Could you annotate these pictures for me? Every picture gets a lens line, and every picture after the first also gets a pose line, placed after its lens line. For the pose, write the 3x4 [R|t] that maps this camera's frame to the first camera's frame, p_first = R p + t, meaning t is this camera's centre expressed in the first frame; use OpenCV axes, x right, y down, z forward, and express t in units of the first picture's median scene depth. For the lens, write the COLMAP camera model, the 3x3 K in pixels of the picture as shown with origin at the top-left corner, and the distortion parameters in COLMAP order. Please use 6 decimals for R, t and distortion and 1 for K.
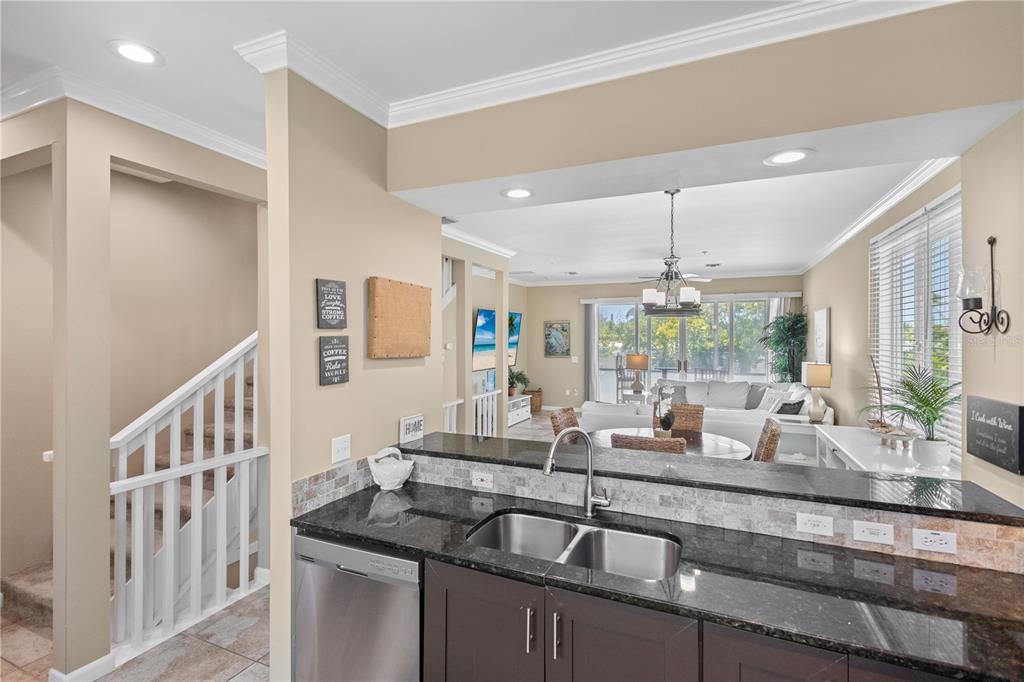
lens RADIAL K [[474.6, 0, 511.8], [0, 474.6, 339.3], [0, 0, 1]] dist [0.008049, -0.000179]
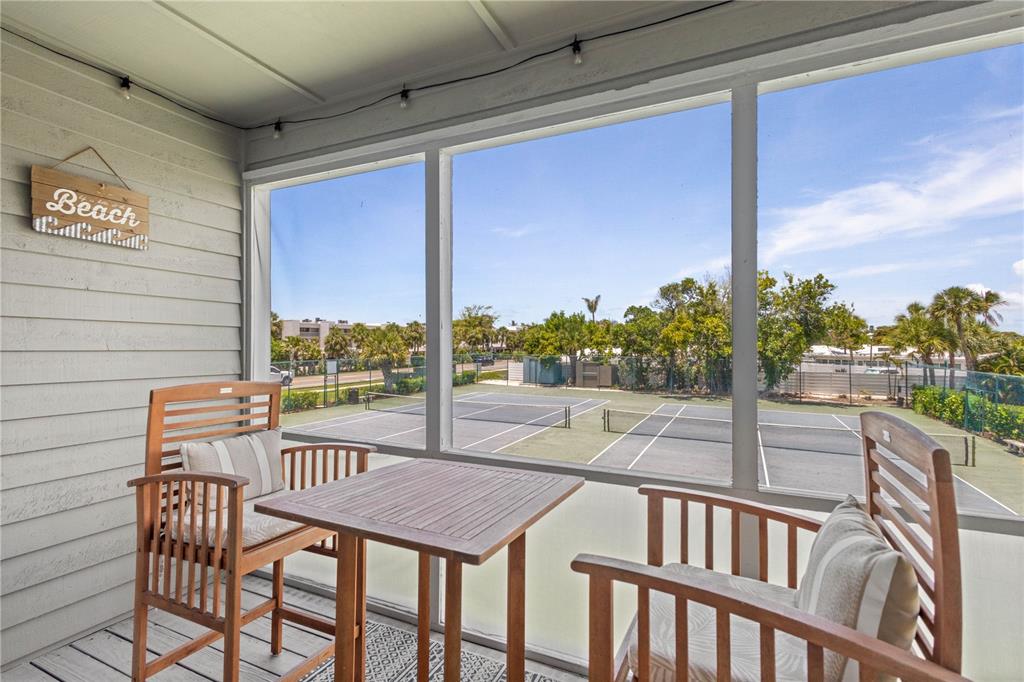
lens RADIAL K [[472.7, 0, 512.4], [0, 472.7, 334.4], [0, 0, 1]] dist [0.001454, -0.000442]
pose [[0.999367, -0.001156, -0.035568, 0.399473], [0.000275, 0.999693, -0.024779, 0.017134], [0.035586, 0.024753, 0.999060, 0.934380]]
